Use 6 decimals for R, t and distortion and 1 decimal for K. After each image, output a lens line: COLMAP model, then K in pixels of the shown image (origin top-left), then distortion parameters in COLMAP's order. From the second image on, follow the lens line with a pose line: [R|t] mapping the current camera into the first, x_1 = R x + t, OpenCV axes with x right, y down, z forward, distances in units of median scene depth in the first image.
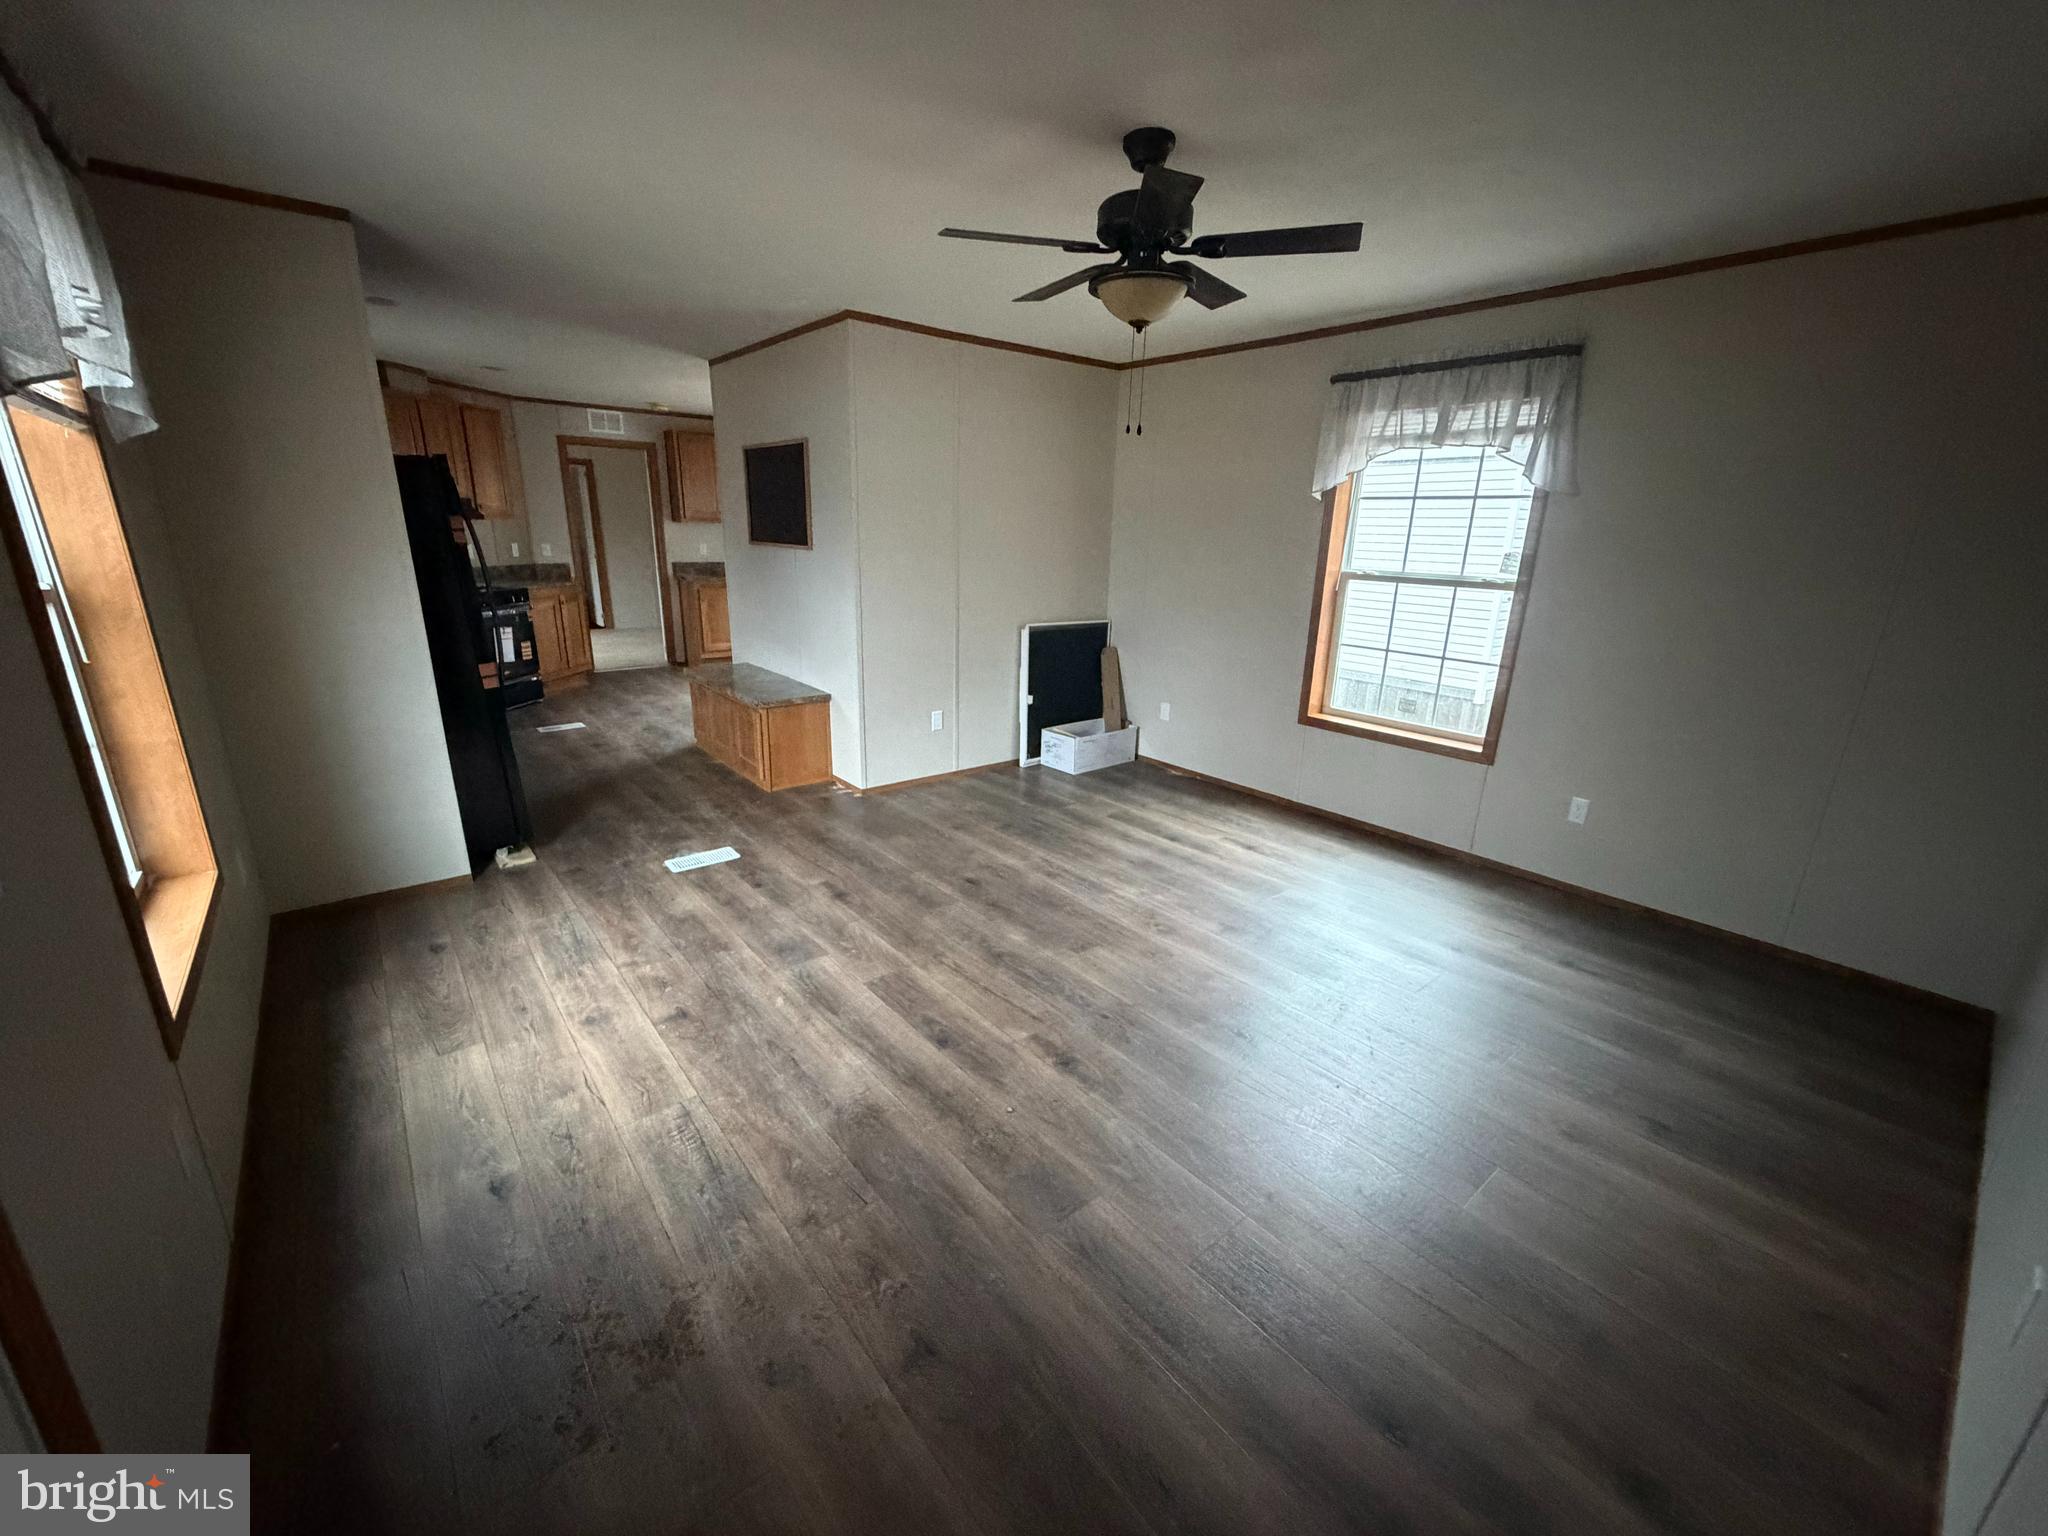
lens RADIAL K [[817.4, 0, 1027.7], [0, 817.4, 776.8], [0, 0, 1]] dist [0.000253, -0.000129]
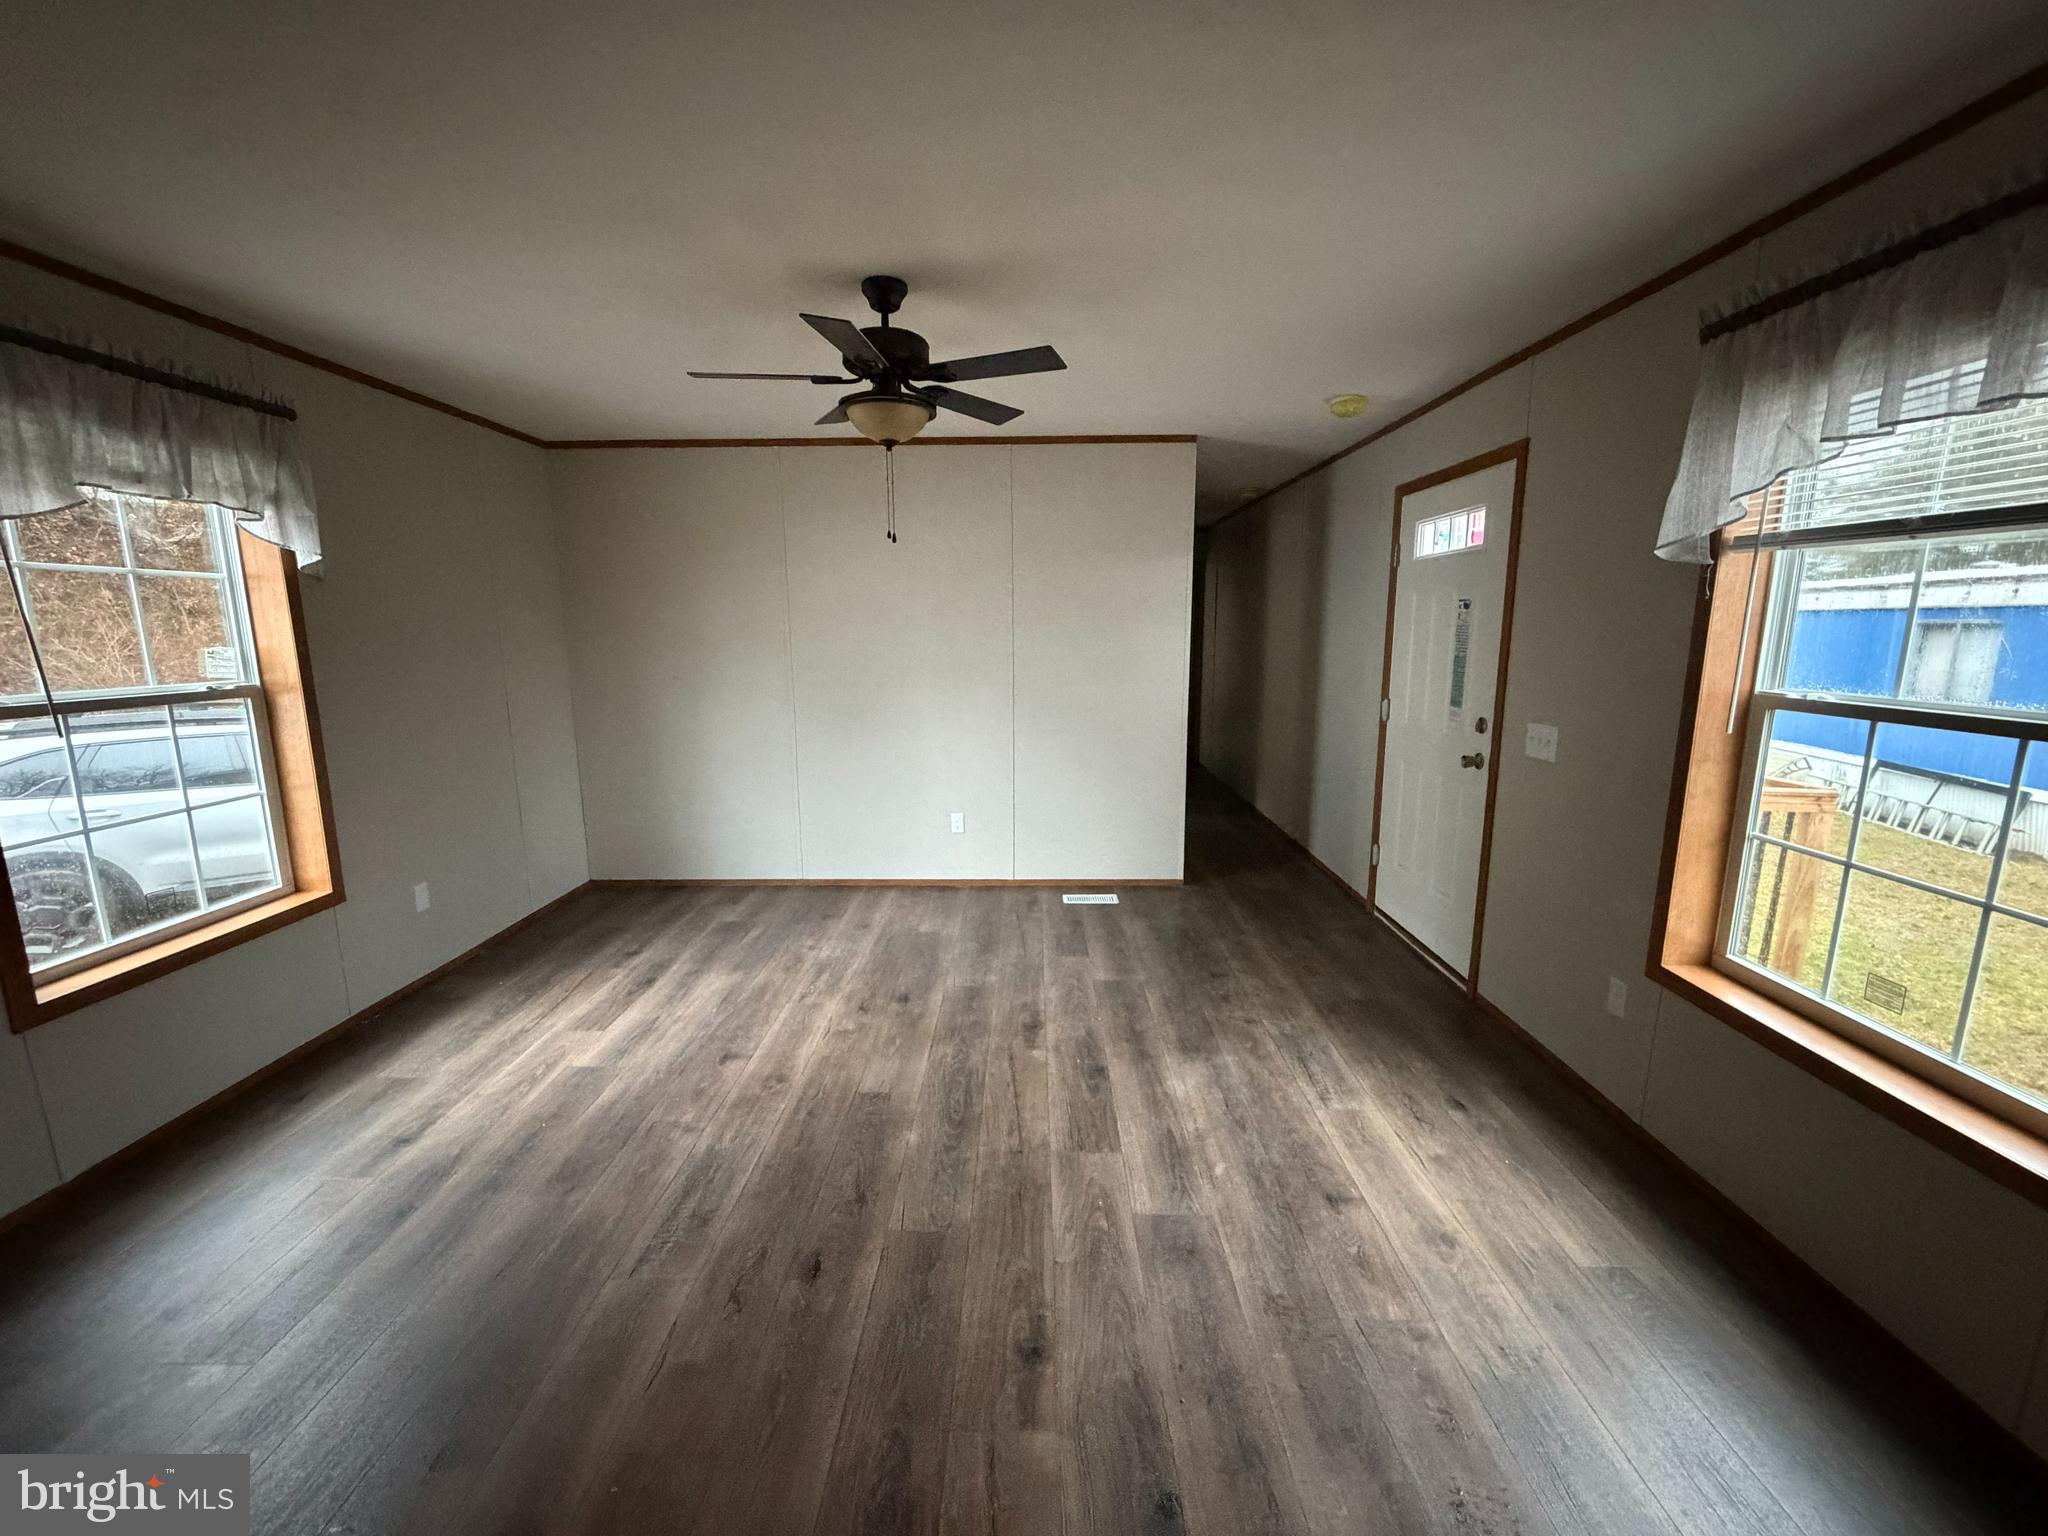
lens RADIAL K [[817.4, 0, 1019.0], [0, 817.4, 769.9], [0, 0, 1]] dist [0.000253, -0.000129]
pose [[-0.758744, -0.135689, 0.637100, -0.656745], [0.178677, 0.897195, 0.403875, -0.504269], [-0.626405, 0.420273, -0.656497, 1.574051]]
